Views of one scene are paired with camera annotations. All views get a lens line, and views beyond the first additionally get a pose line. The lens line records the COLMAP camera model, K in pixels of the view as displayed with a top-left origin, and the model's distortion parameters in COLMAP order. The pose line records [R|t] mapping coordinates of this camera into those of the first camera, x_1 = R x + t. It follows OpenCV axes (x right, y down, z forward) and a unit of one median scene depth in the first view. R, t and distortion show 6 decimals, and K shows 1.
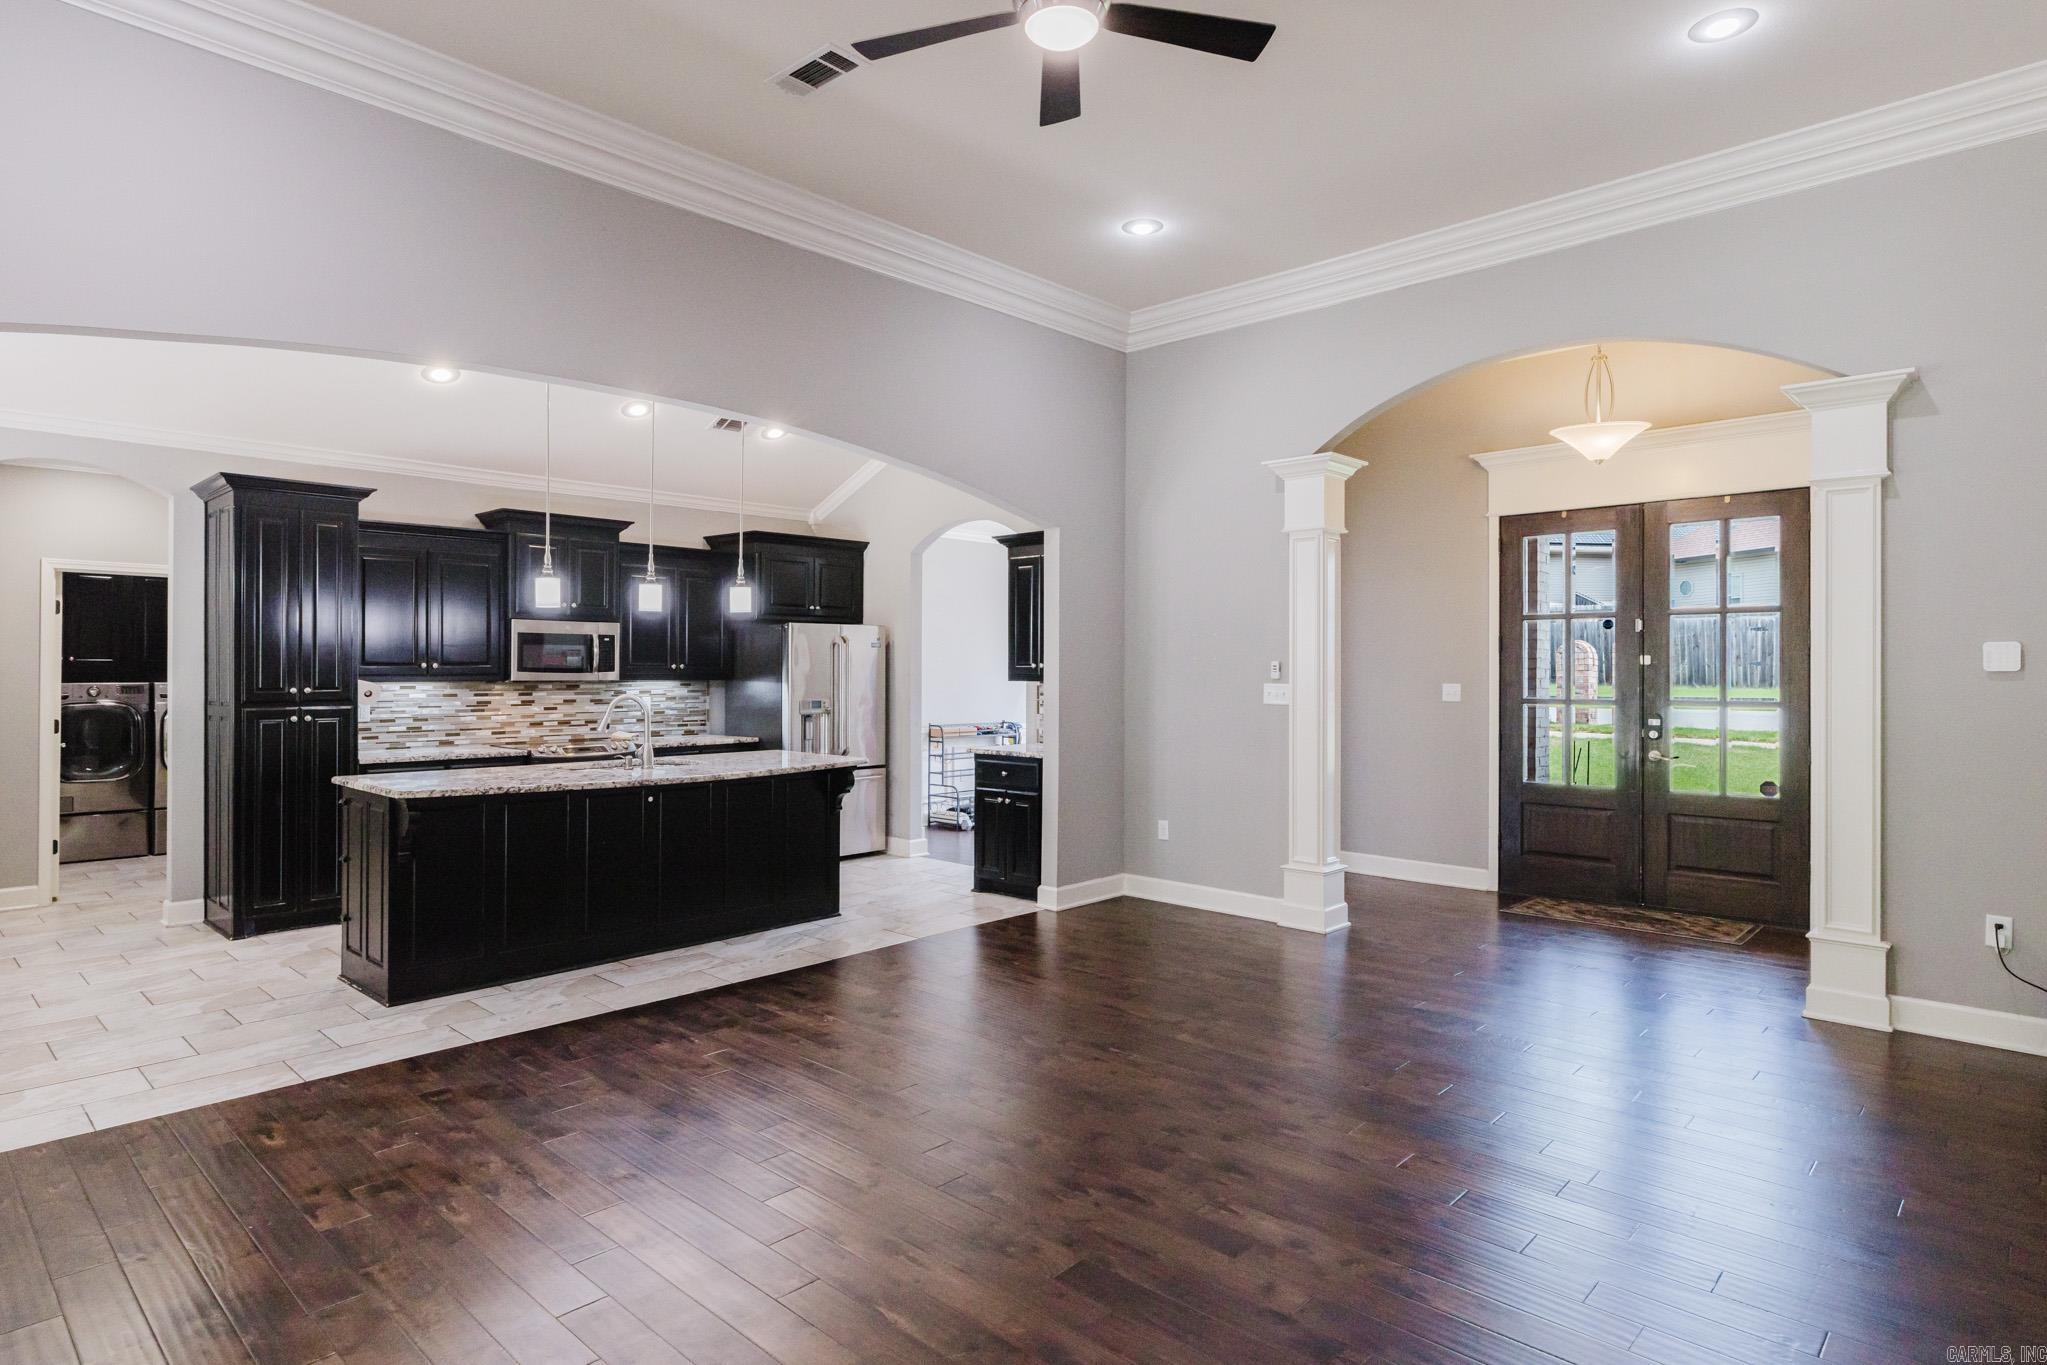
lens RADIAL K [[1097.4, 0, 990.6], [0, 1097.4, 675.6], [0, 0, 1]] dist [-0.007194, 0.002197]
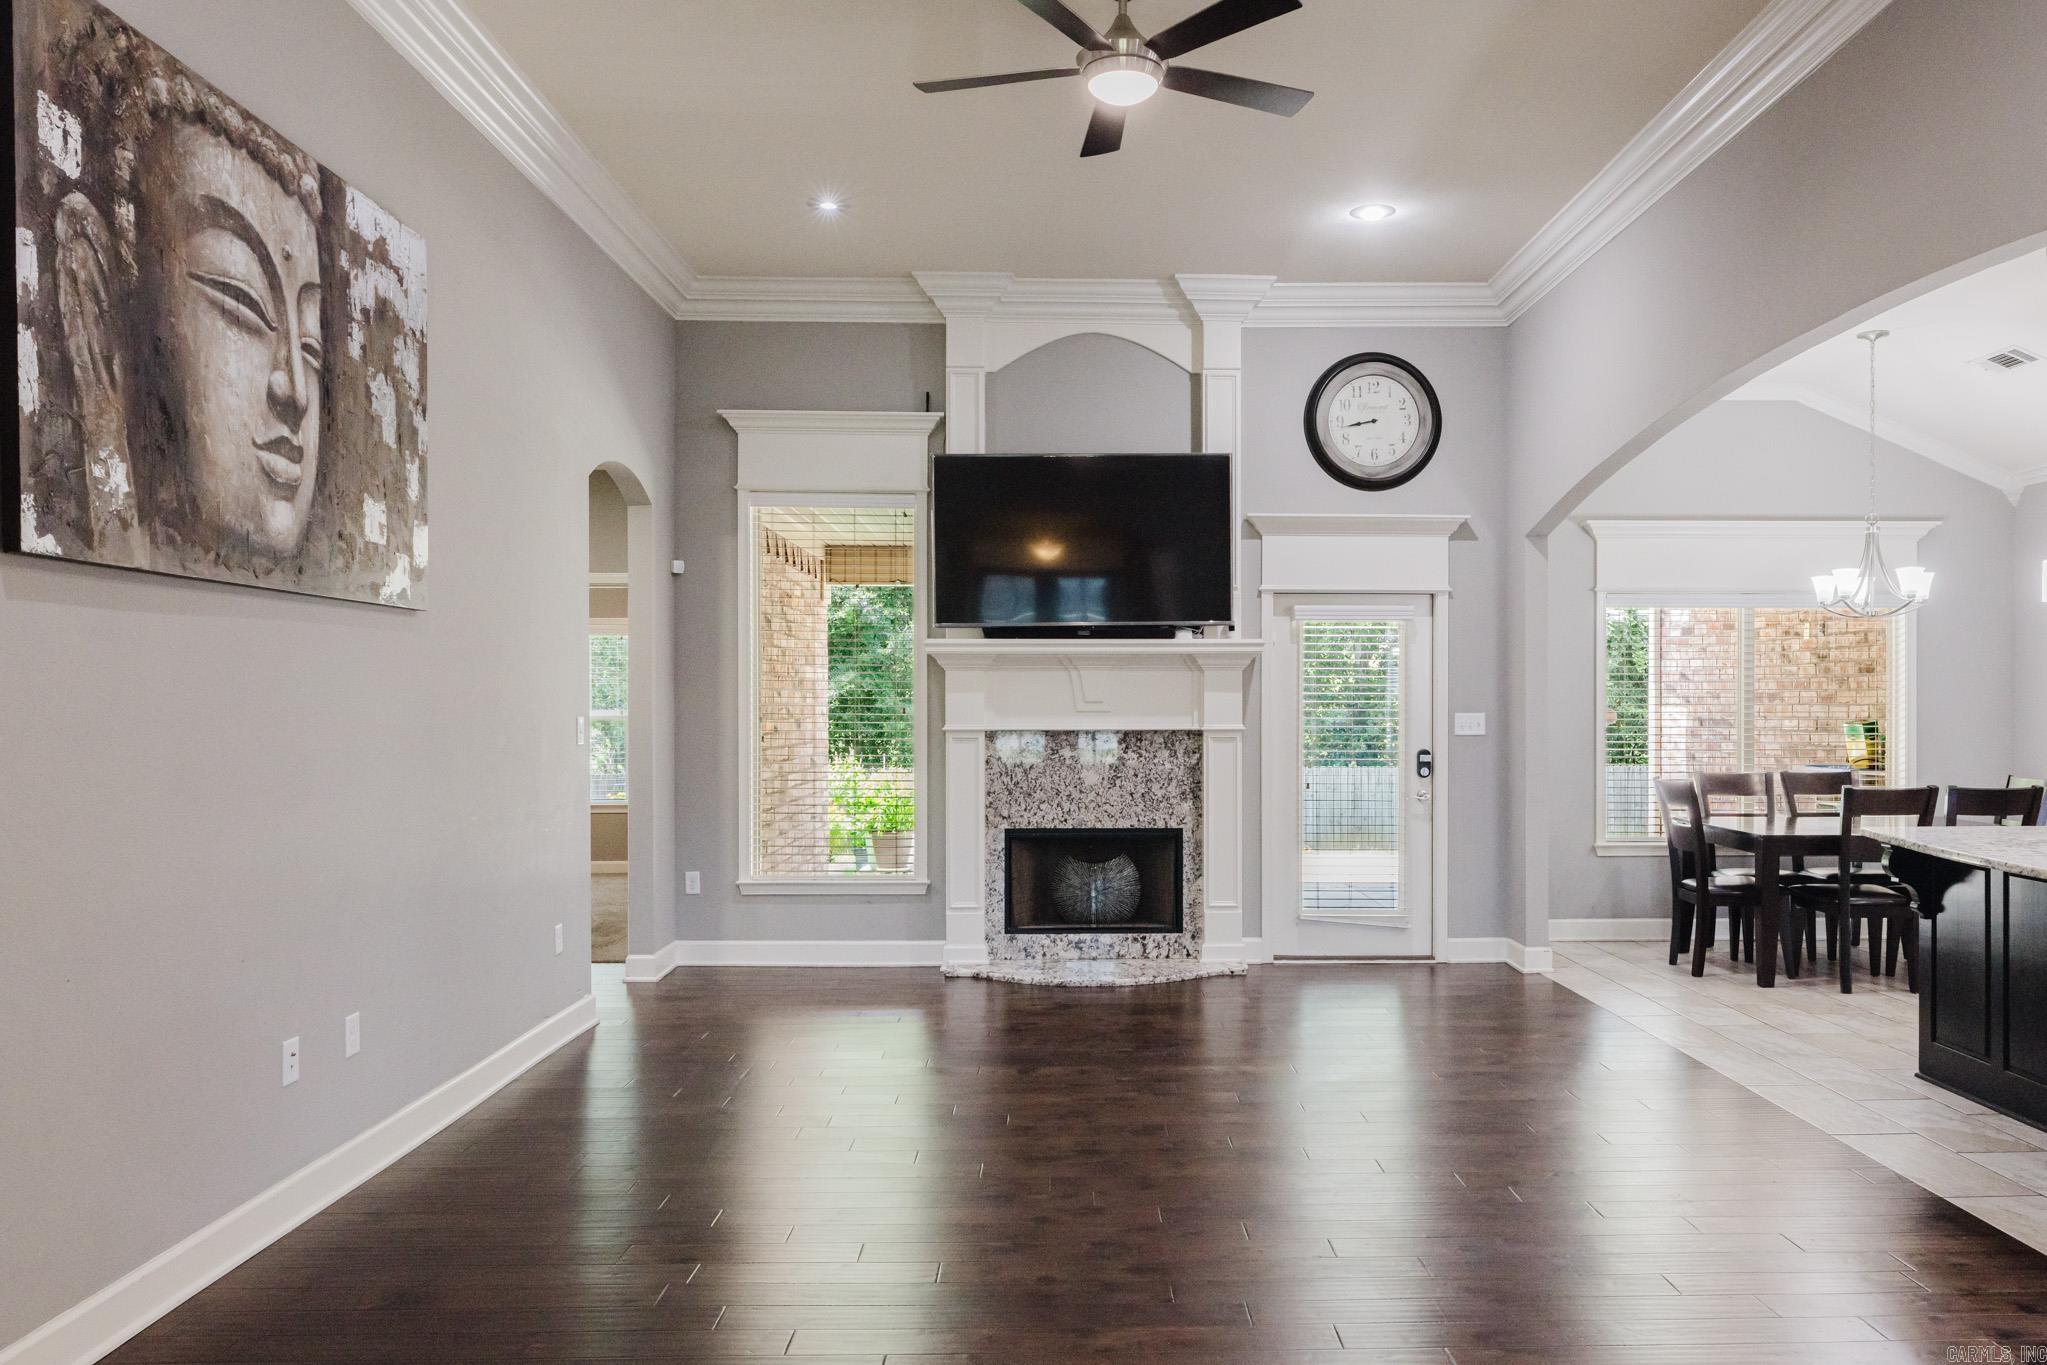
lens RADIAL K [[1404.3, 0, 1096.9], [0, 1404.3, 722.4], [0, 0, 1]] dist [-0.004949, 0.001225]
pose [[-0.702133, 0.008544, -0.711994, 0.467470], [-0.003056, 0.999883, 0.015011, 0.001294], [0.712039, 0.012716, -0.702025, 0.860569]]
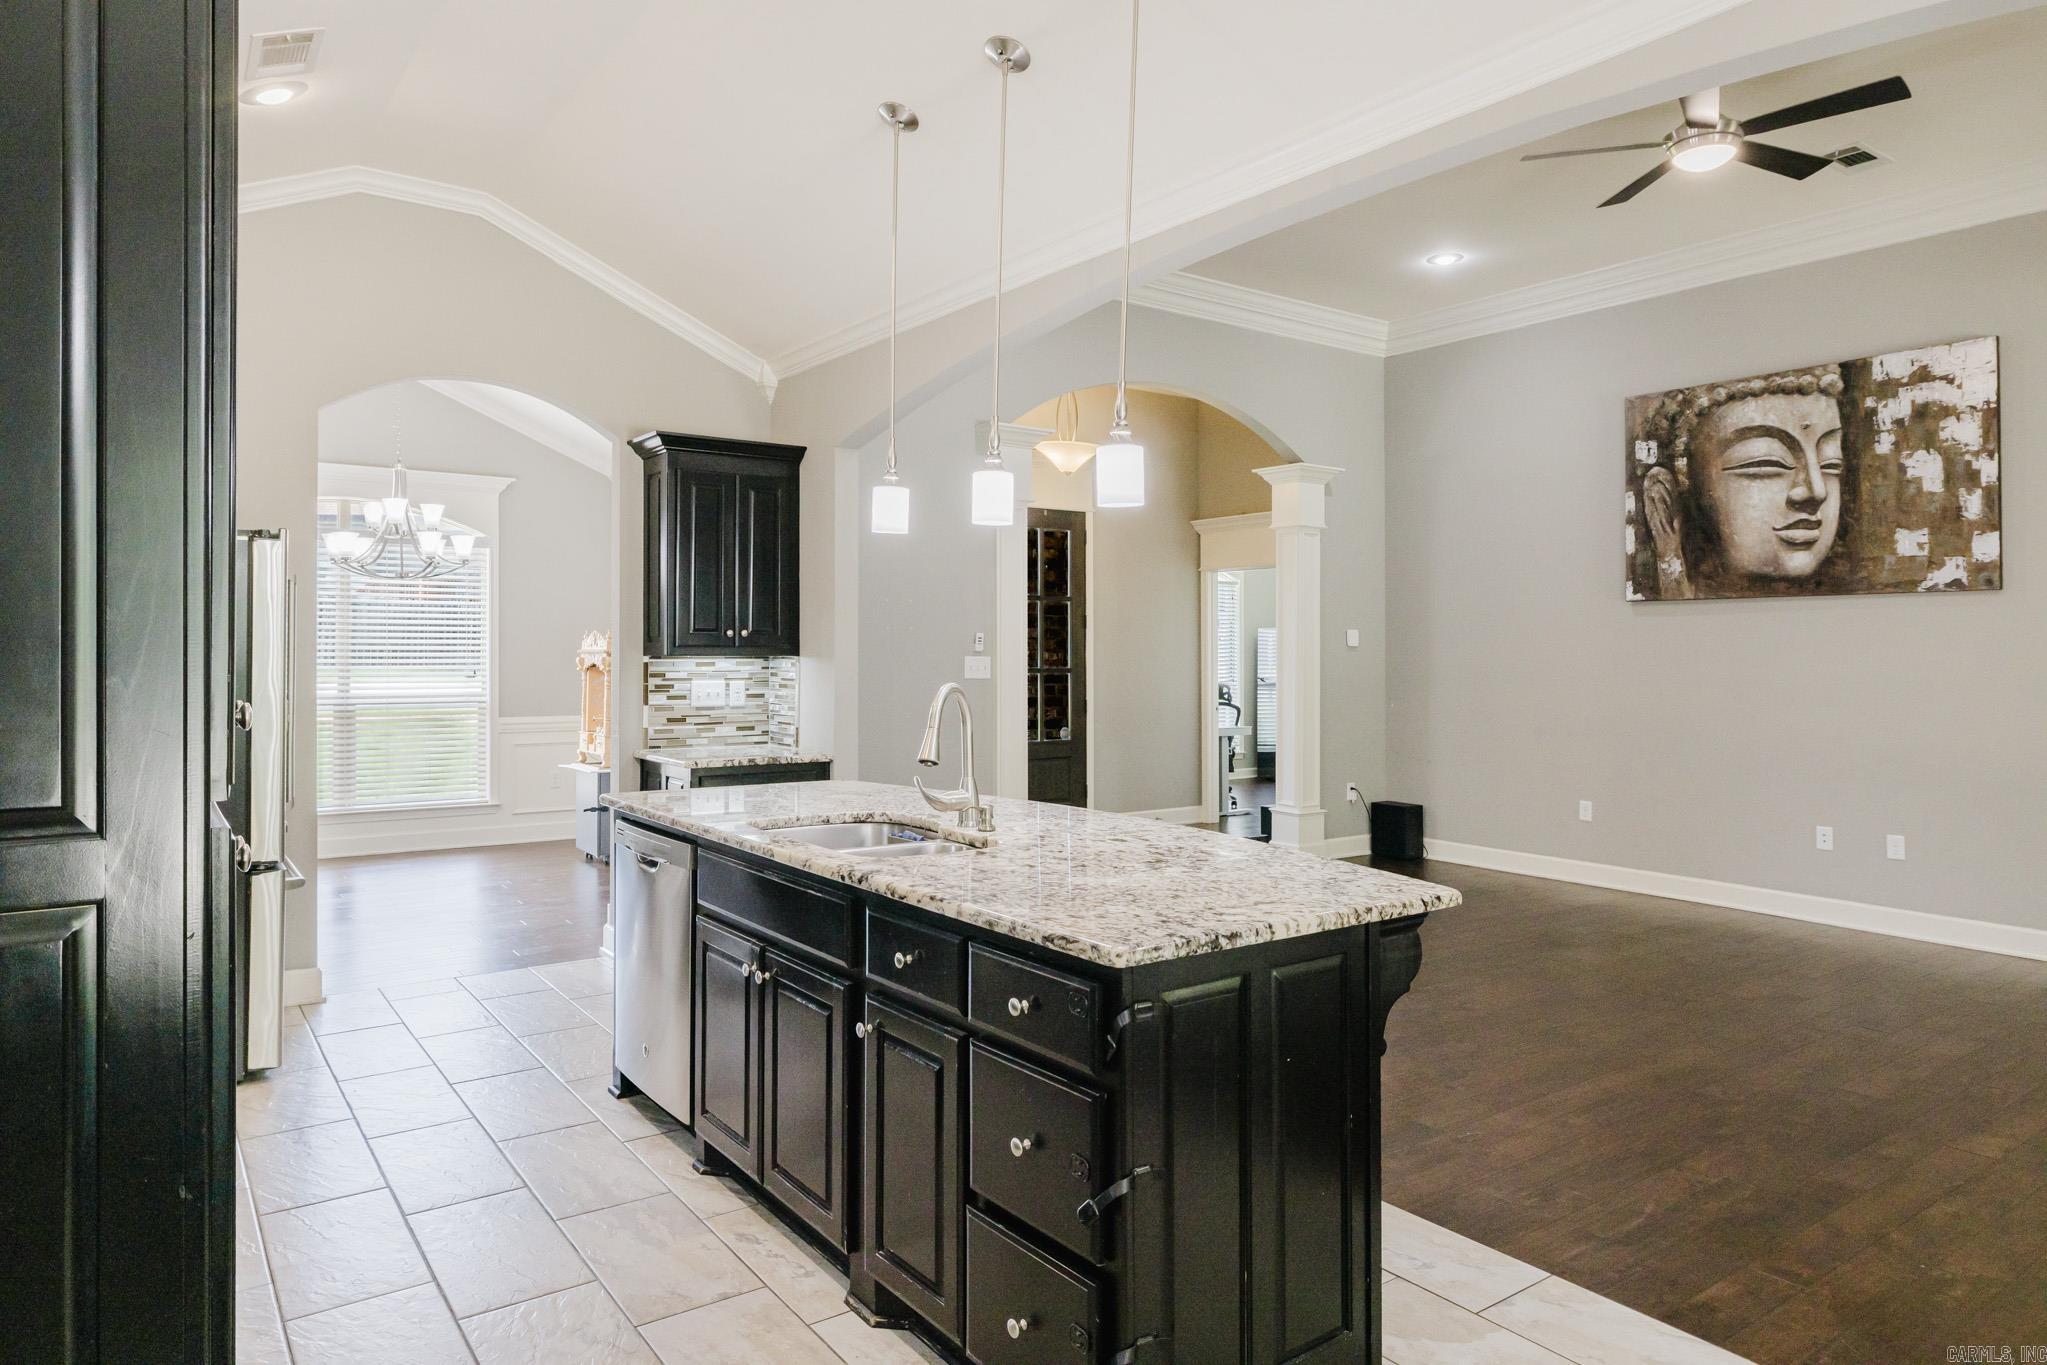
lens RADIAL K [[1228.9, 0, 1018.0], [0, 1228.9, 642.1], [0, 0, 1]] dist [-0.003550, 0.000903]
pose [[0.183012, 0.006093, 0.983092, -0.691110], [-0.000782, 0.999981, -0.006052, 0.001046], [-0.983110, 0.000339, 0.183014, 0.682519]]
